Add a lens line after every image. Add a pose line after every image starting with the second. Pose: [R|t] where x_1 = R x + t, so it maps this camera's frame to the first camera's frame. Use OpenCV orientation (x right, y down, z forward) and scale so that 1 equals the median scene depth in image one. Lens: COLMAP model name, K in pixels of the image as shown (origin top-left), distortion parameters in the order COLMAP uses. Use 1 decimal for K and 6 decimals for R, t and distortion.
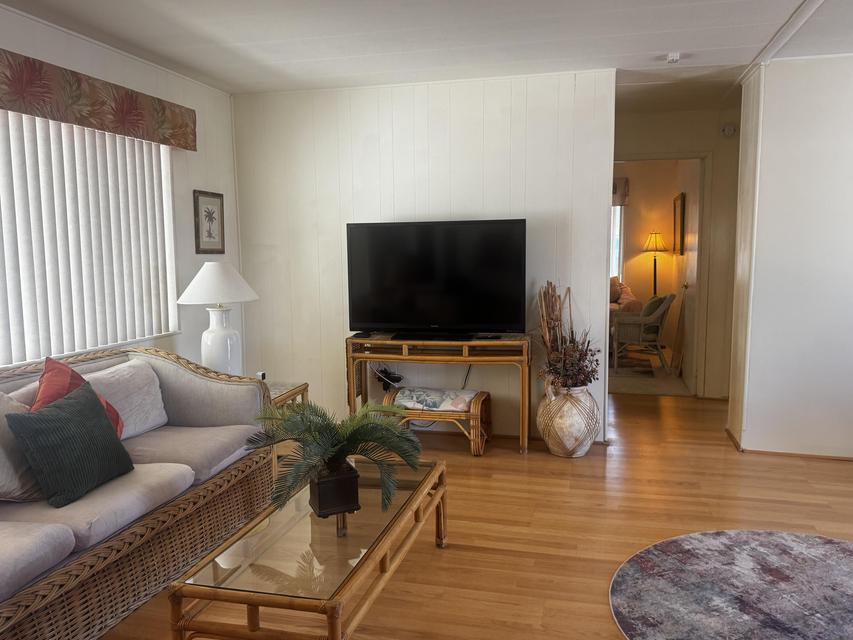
lens RADIAL K [[686.1, 0, 425.9], [0, 686.1, 318.2], [0, 0, 1]] dist [0.012108, -0.001855]
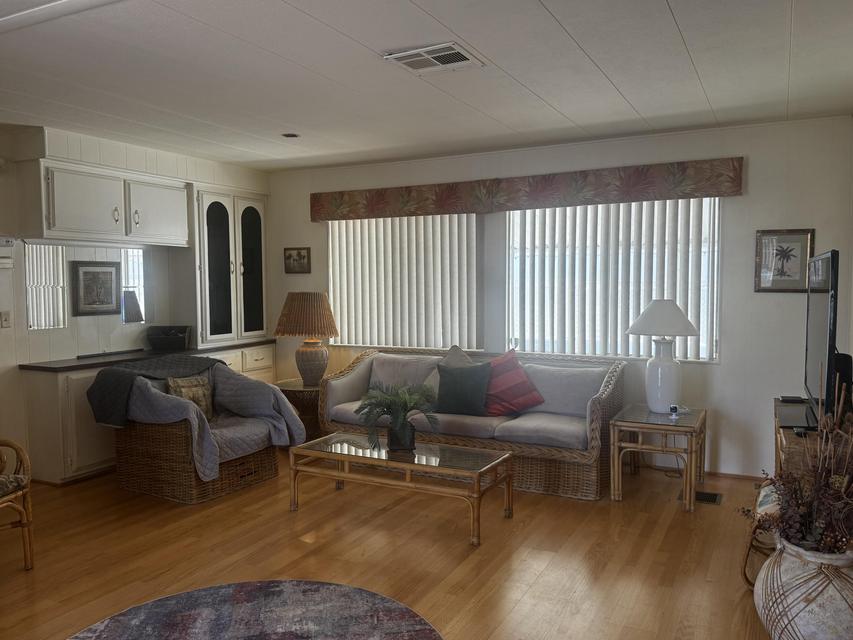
lens RADIAL K [[686.1, 0, 427.1], [0, 686.1, 320.5], [0, 0, 1]] dist [0.012108, -0.001855]
pose [[-0.215652, 0.066326, -0.974215, 1.421011], [-0.095351, 0.991492, 0.088609, -0.176521], [0.971804, 0.112001, -0.207493, 1.366407]]
